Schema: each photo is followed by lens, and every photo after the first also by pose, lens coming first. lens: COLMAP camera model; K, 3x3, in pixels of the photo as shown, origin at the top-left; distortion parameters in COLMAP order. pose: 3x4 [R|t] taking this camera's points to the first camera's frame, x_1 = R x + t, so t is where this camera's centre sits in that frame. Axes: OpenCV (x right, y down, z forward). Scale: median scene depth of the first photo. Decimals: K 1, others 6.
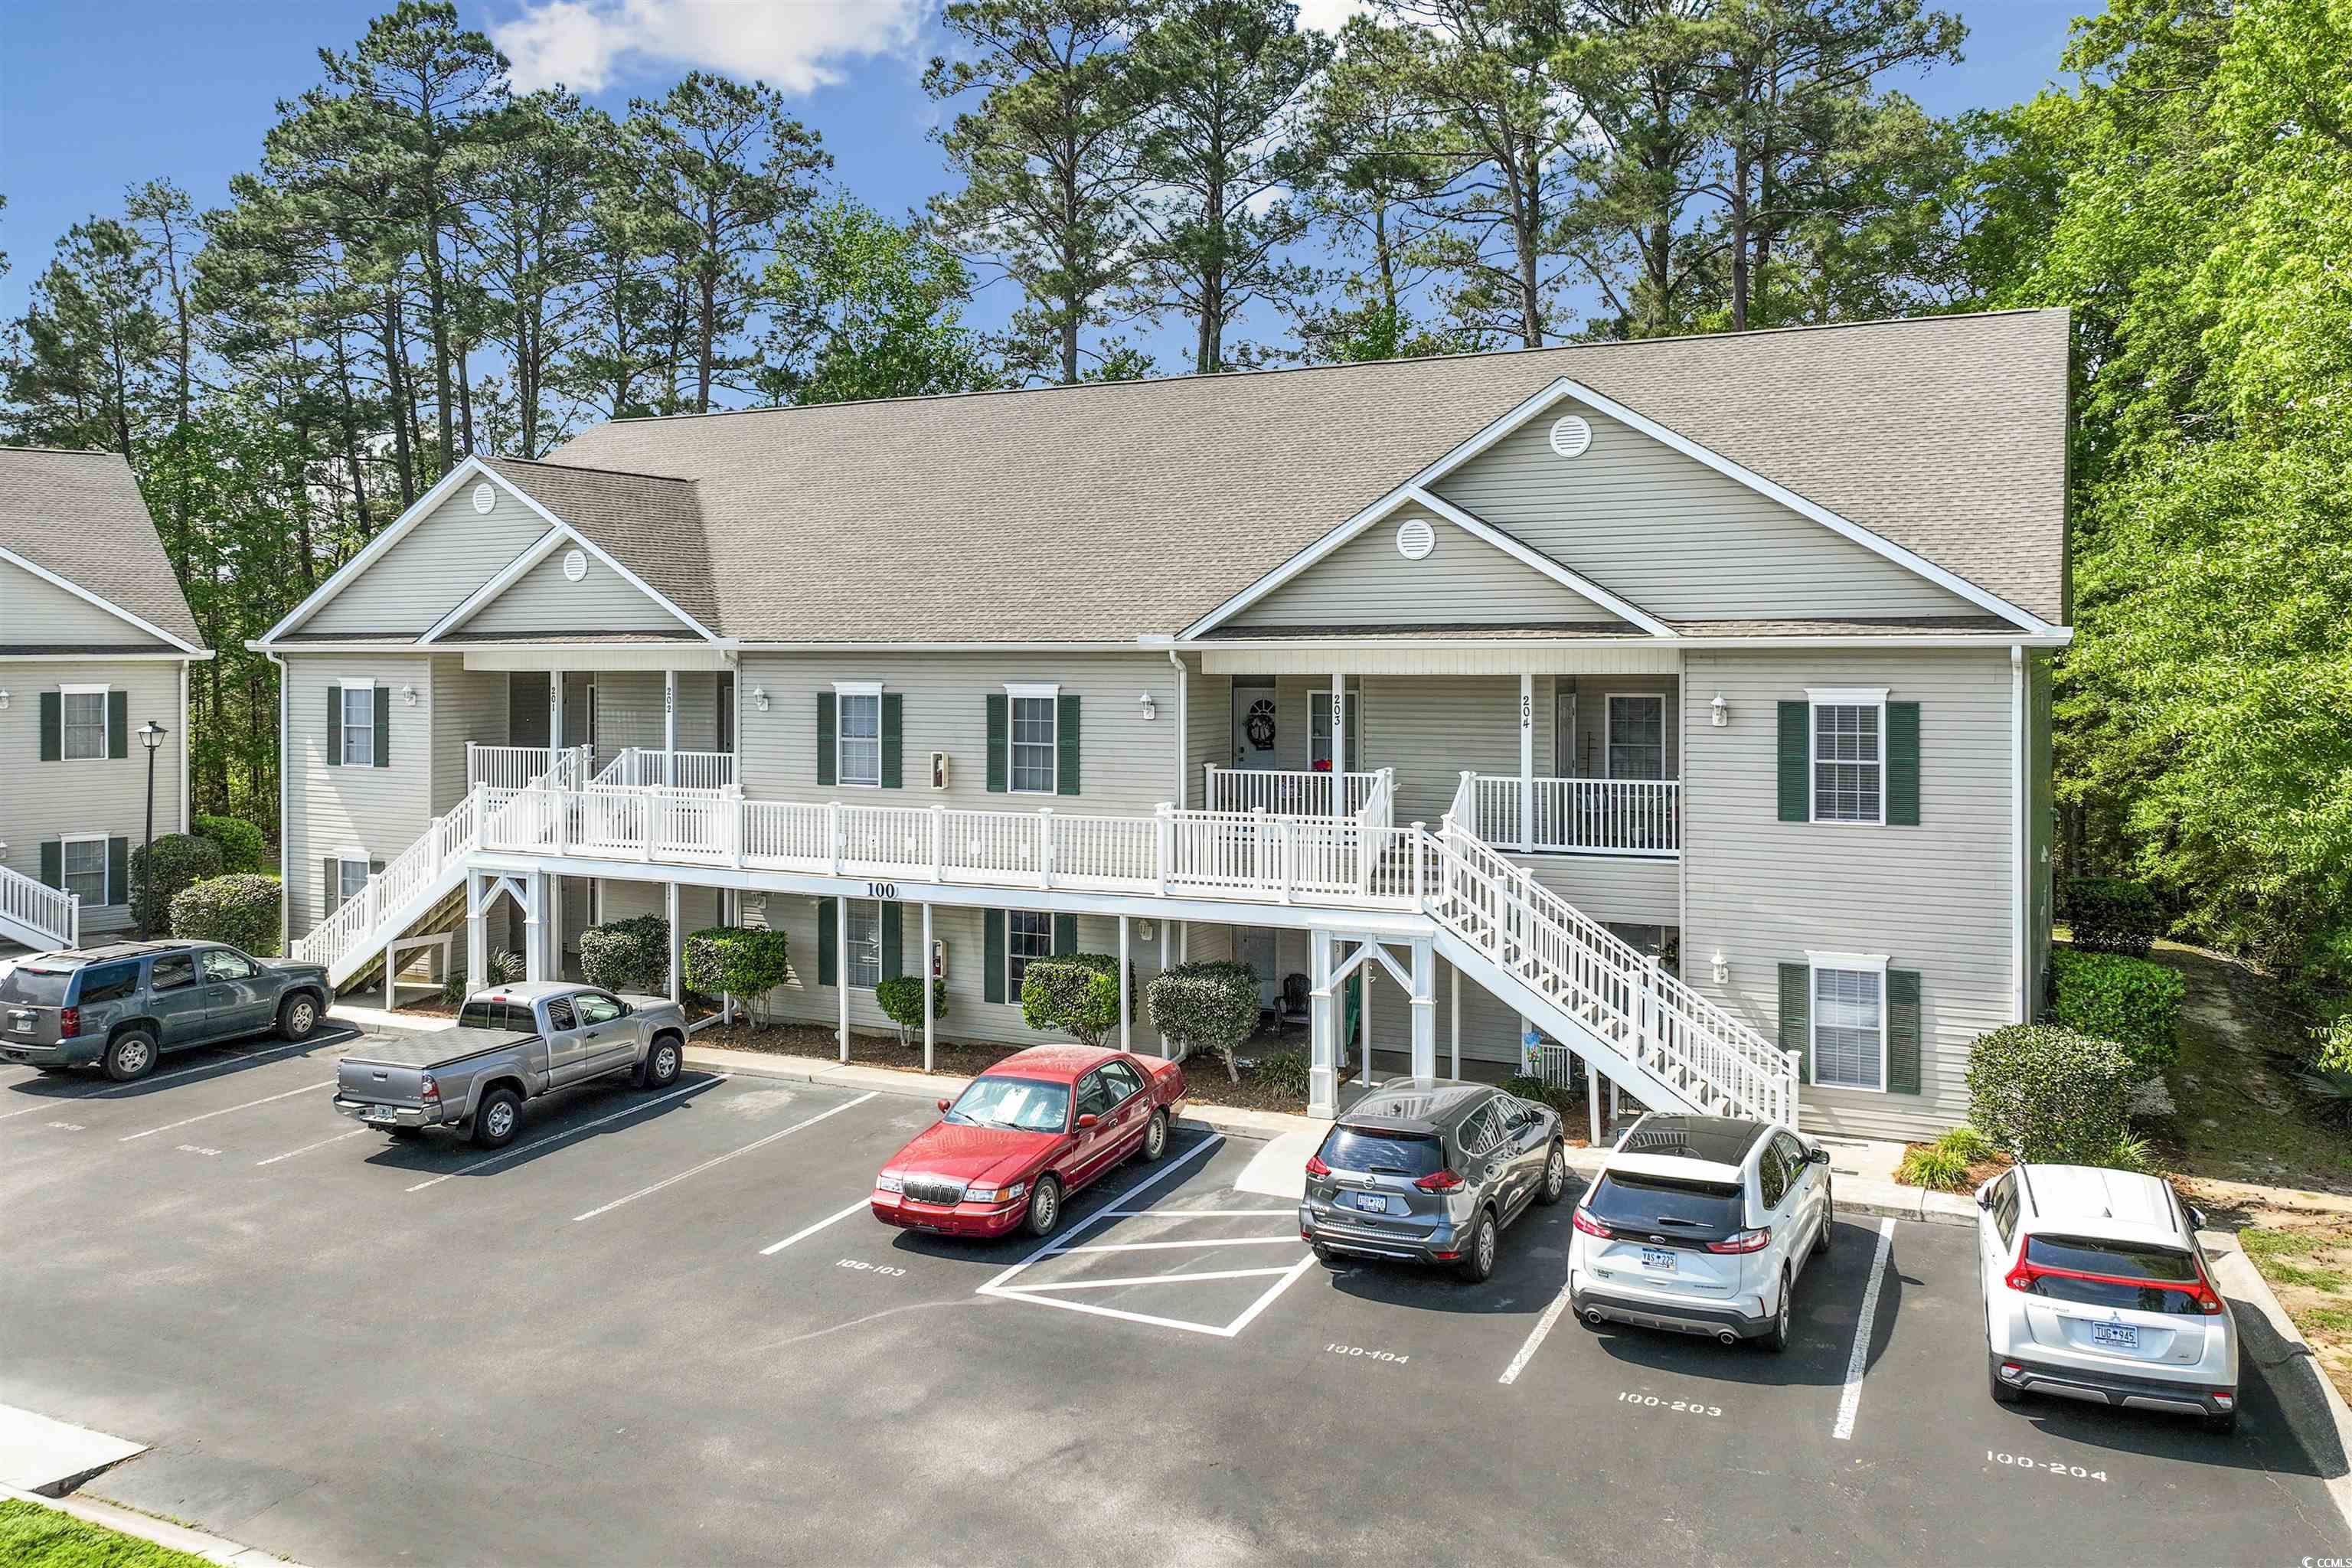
lens RADIAL K [[1754.3, 0, 1211.8], [0, 1754.3, 648.9], [0, 0, 1]] dist [-0.000395, 0.005600]
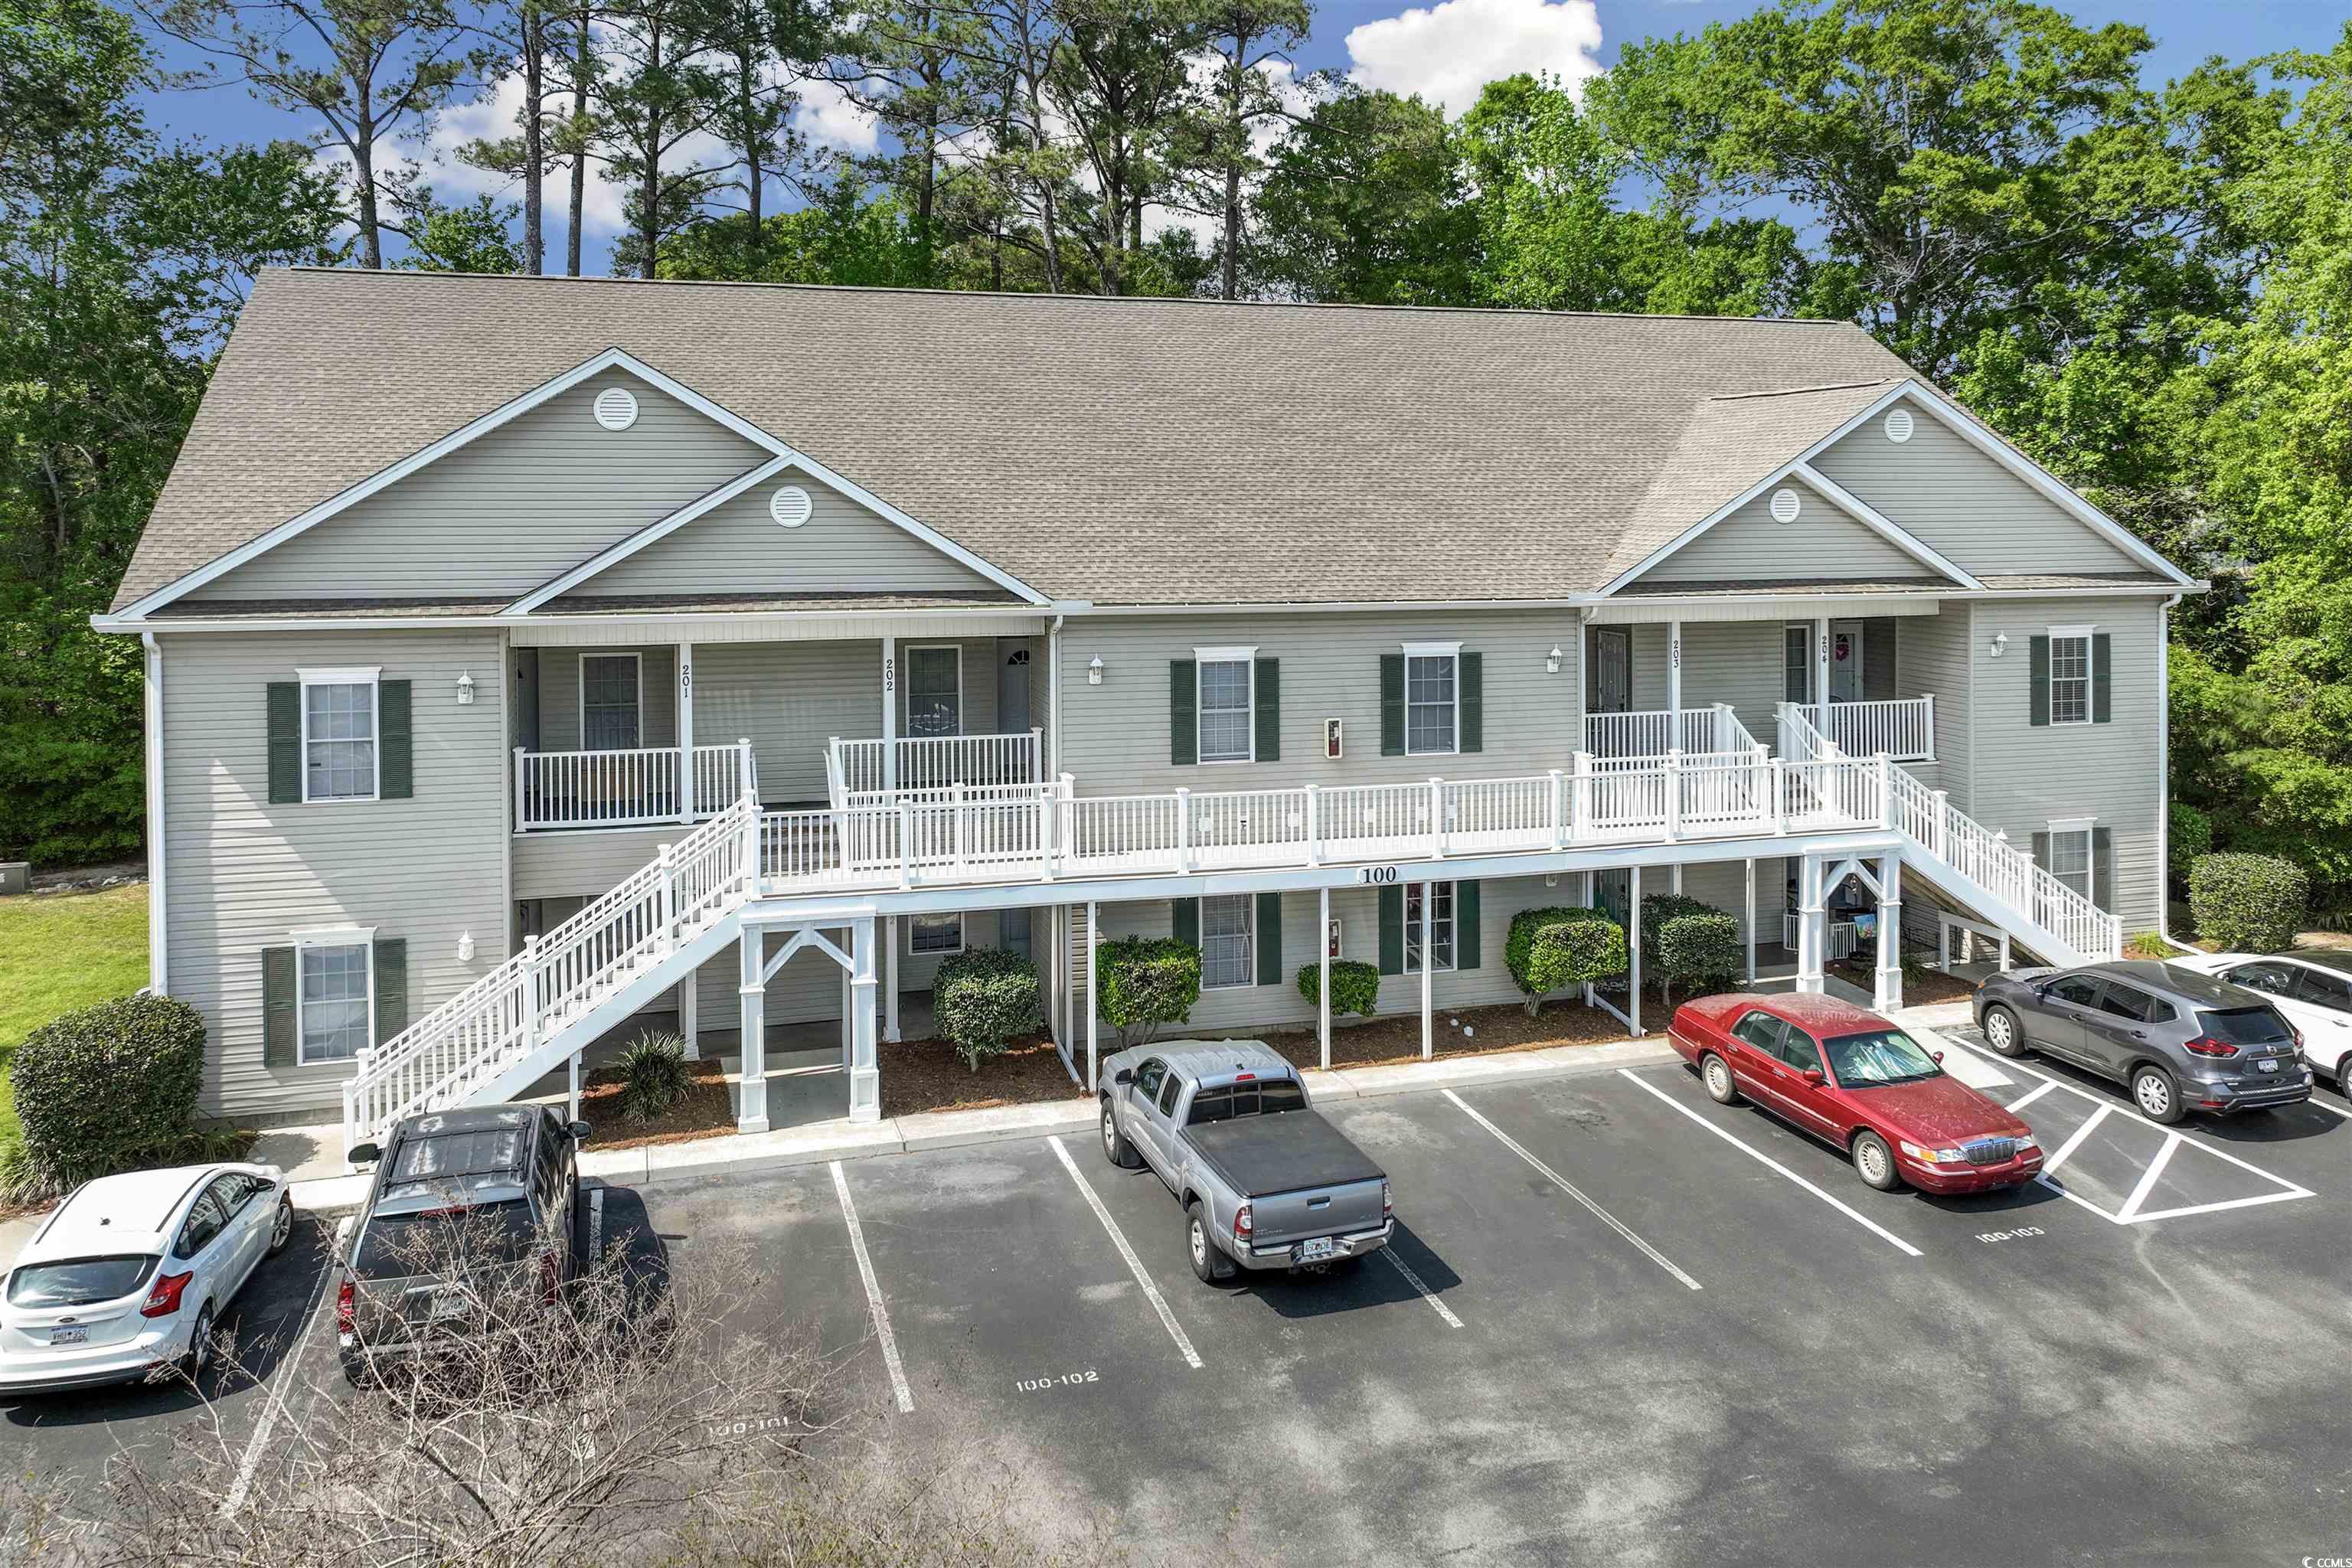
lens RADIAL K [[1707.8, 0, 1143.1], [0, 1707.8, 532.6], [0, 0, 1]] dist [-0.002085, 0.006122]
pose [[0.745231, -0.010299, 0.666727, -0.994881], [-0.003067, 0.999817, 0.018873, -0.067853], [-0.666800, -0.016109, 0.745063, 0.466463]]
